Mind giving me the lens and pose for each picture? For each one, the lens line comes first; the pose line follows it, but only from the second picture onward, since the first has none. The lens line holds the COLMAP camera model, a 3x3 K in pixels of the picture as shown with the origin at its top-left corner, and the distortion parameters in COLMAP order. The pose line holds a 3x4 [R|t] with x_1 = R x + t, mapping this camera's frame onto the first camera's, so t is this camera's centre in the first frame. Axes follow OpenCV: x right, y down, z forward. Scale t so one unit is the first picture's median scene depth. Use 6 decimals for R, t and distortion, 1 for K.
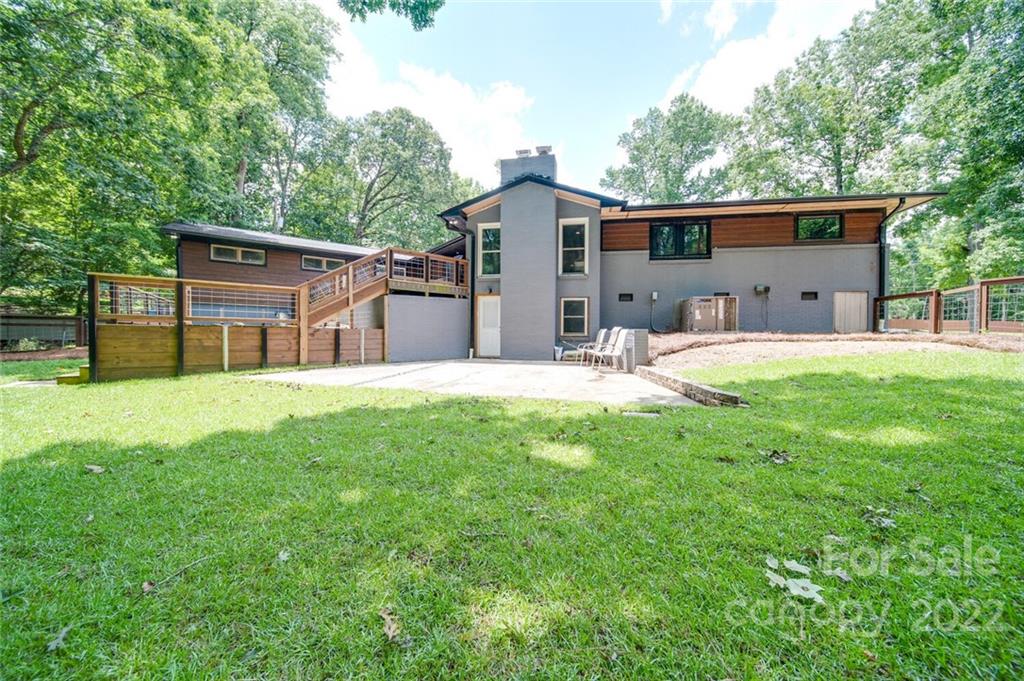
lens RADIAL K [[353.0, 0, 512.0], [0, 353.0, 340.5], [0, 0, 1]] dist [-0.000536, -0.000009]
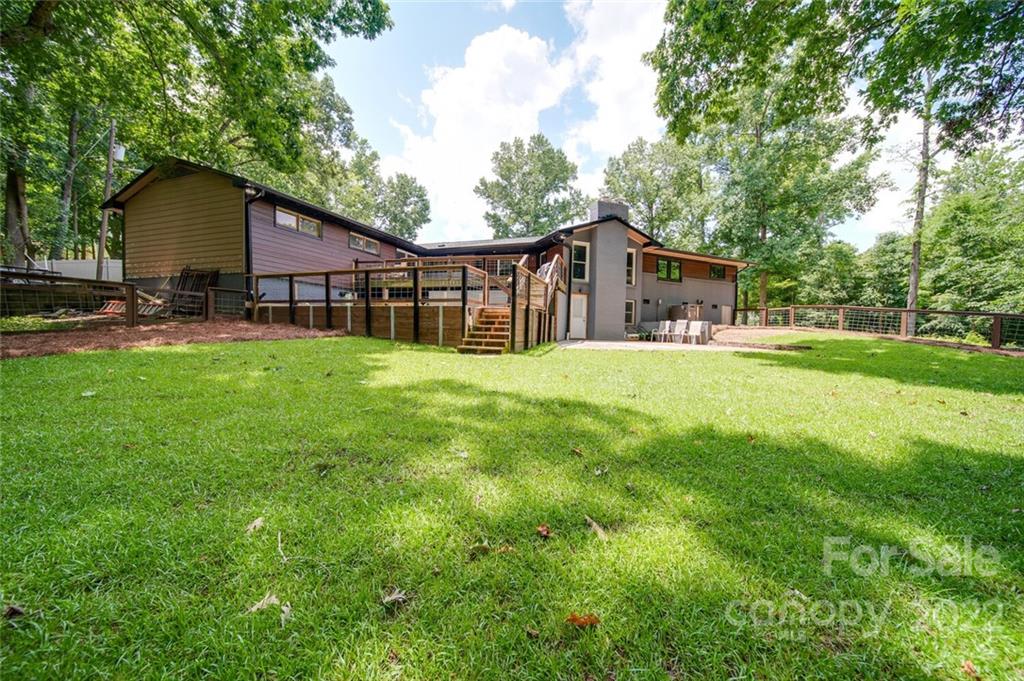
lens RADIAL K [[353.0, 0, 512.0], [0, 353.0, 340.5], [0, 0, 1]] dist [-0.000536, -0.000009]
pose [[0.829878, -0.006365, 0.557909, -1.119816], [-0.005793, 0.999783, 0.020023, 0.027769], [-0.557915, -0.019848, 0.829661, 0.000088]]
